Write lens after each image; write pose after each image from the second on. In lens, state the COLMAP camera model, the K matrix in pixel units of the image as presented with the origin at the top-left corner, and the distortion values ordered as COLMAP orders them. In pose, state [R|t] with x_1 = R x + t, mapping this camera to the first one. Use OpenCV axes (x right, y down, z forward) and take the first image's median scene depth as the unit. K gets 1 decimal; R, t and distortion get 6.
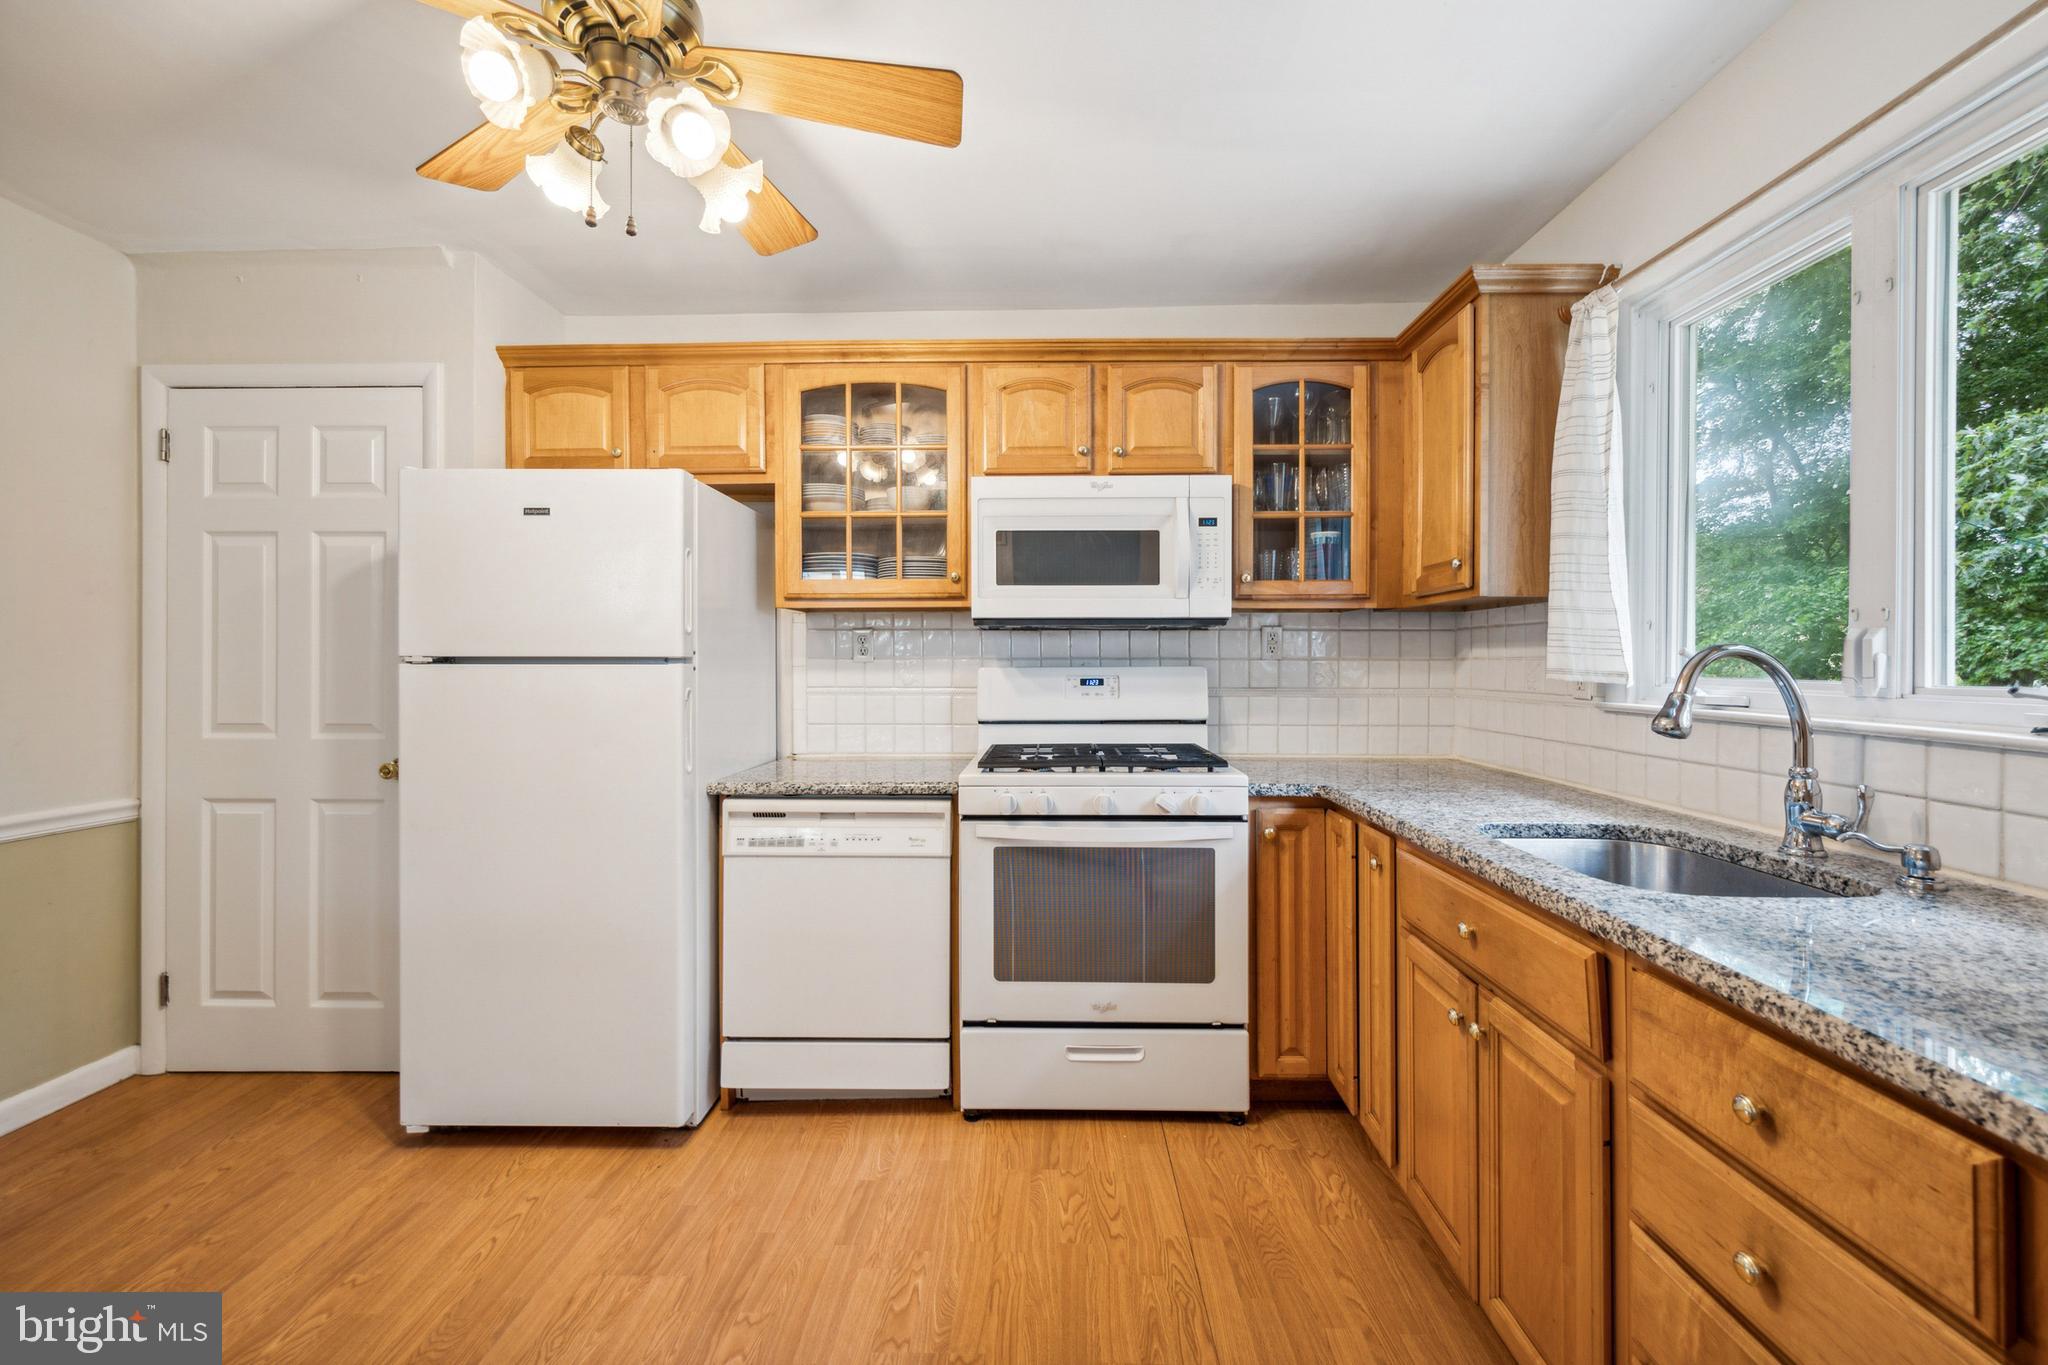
lens RADIAL K [[828.3, 0, 1034.6], [0, 828.3, 669.6], [0, 0, 1]] dist [0.001420, 0.000120]
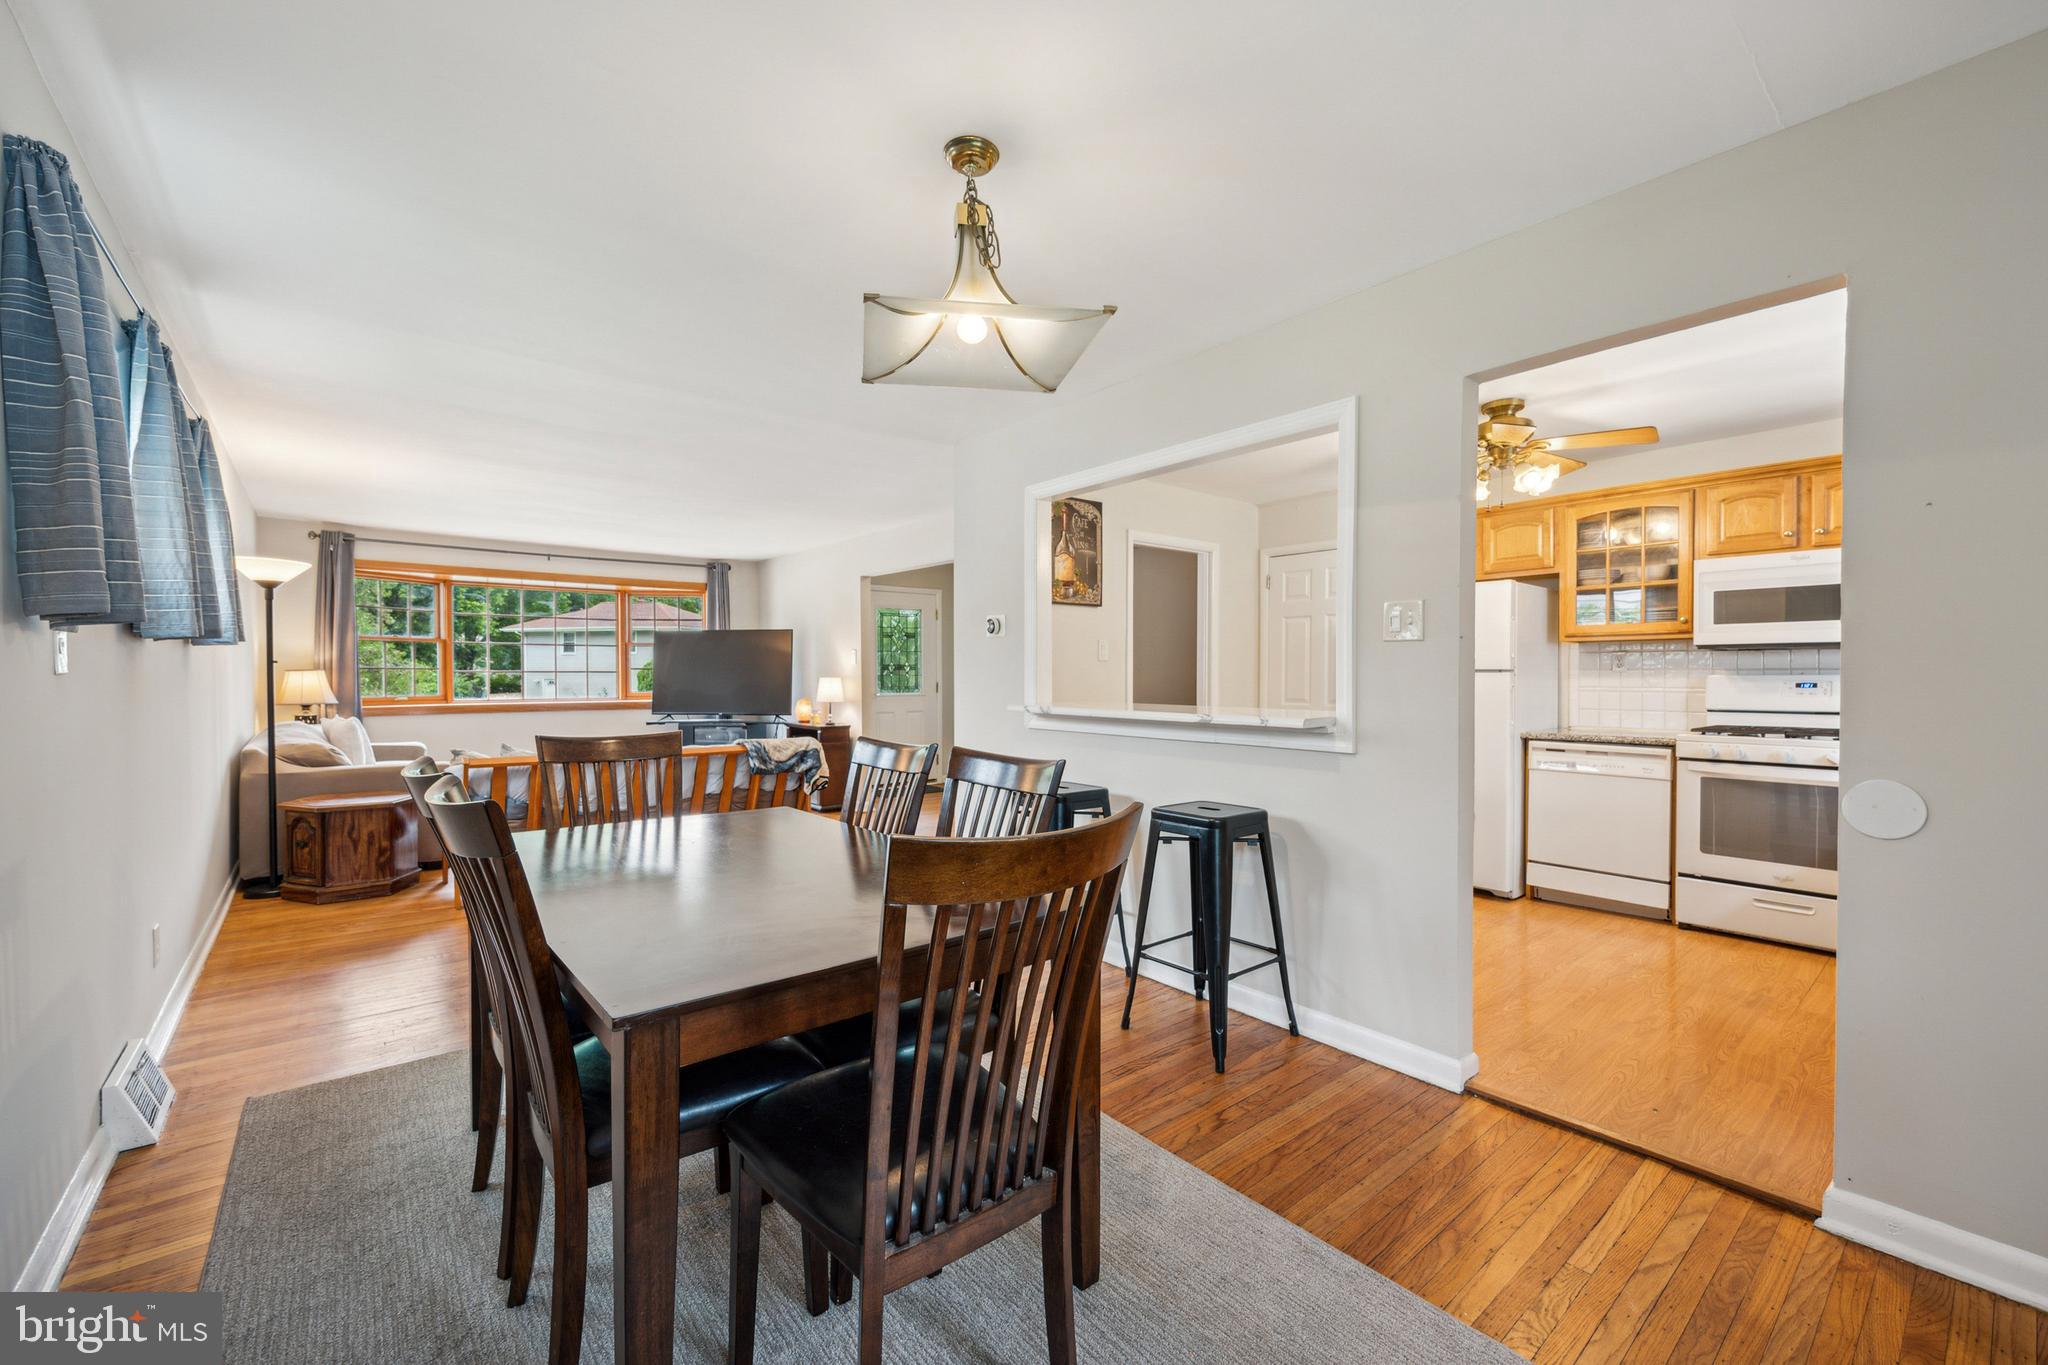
lens RADIAL K [[828.3, 0, 1027.3], [0, 828.3, 685.6], [0, 0, 1]] dist [0.001420, 0.000120]
pose [[0.652015, 0.008754, -0.758156, 0.345829], [-0.007604, 0.999959, 0.005007, 0.023090], [0.758168, 0.002500, 0.652054, -1.213869]]
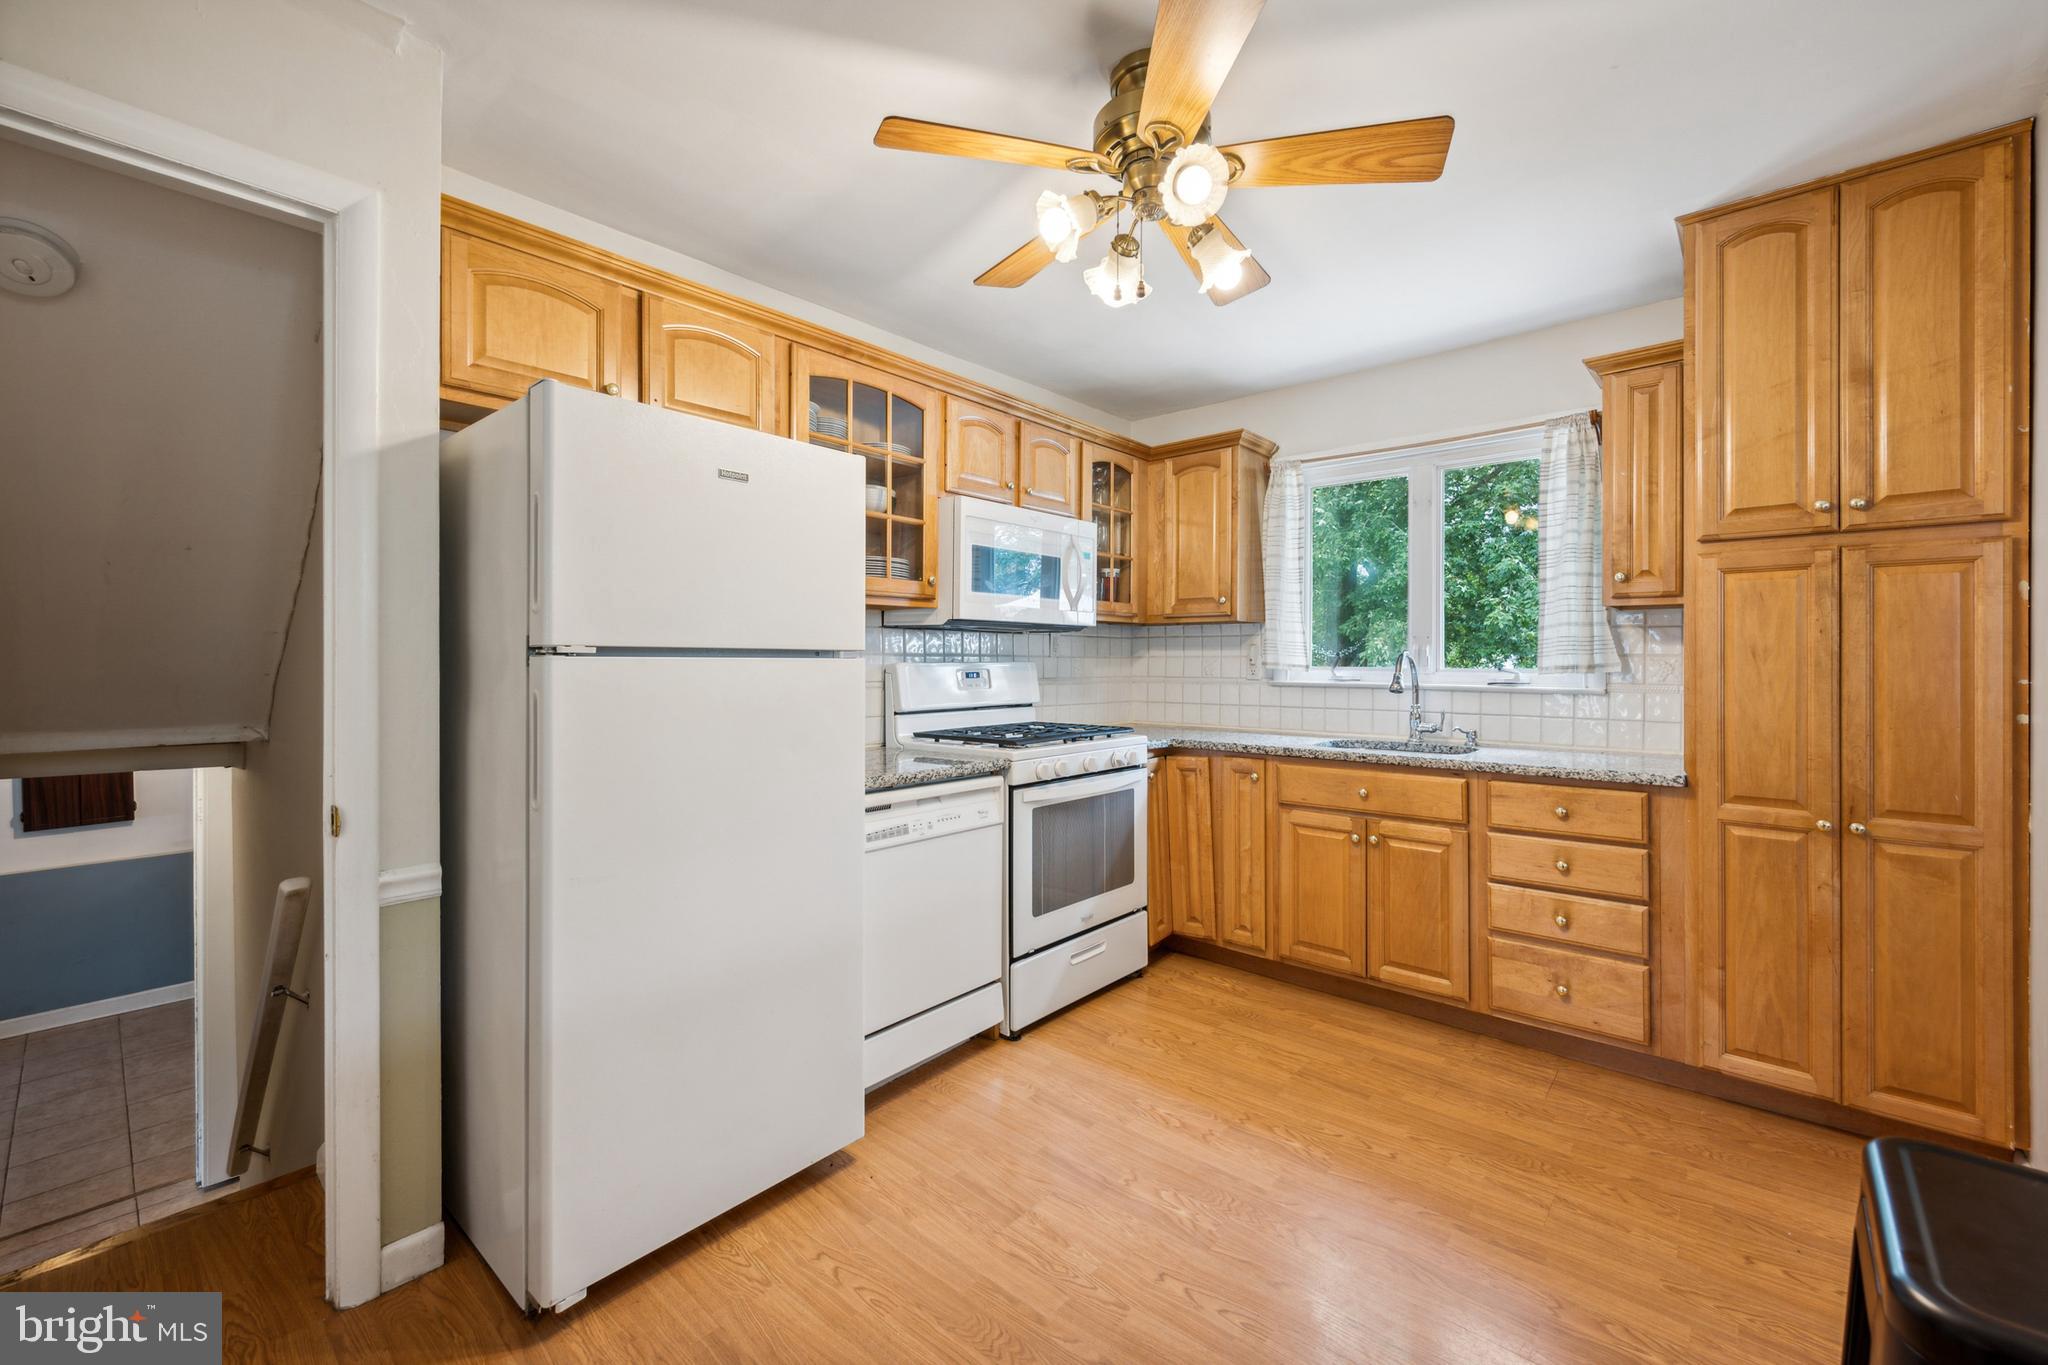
lens RADIAL K [[828.3, 0, 1044.7], [0, 828.3, 661.6], [0, 0, 1]] dist [0.001420, 0.000120]
pose [[0.633638, 0.001694, 0.773628, -0.969971], [0.003868, 0.999978, -0.005358, 0.003492], [-0.773620, 0.006387, 0.633617, 0.205226]]
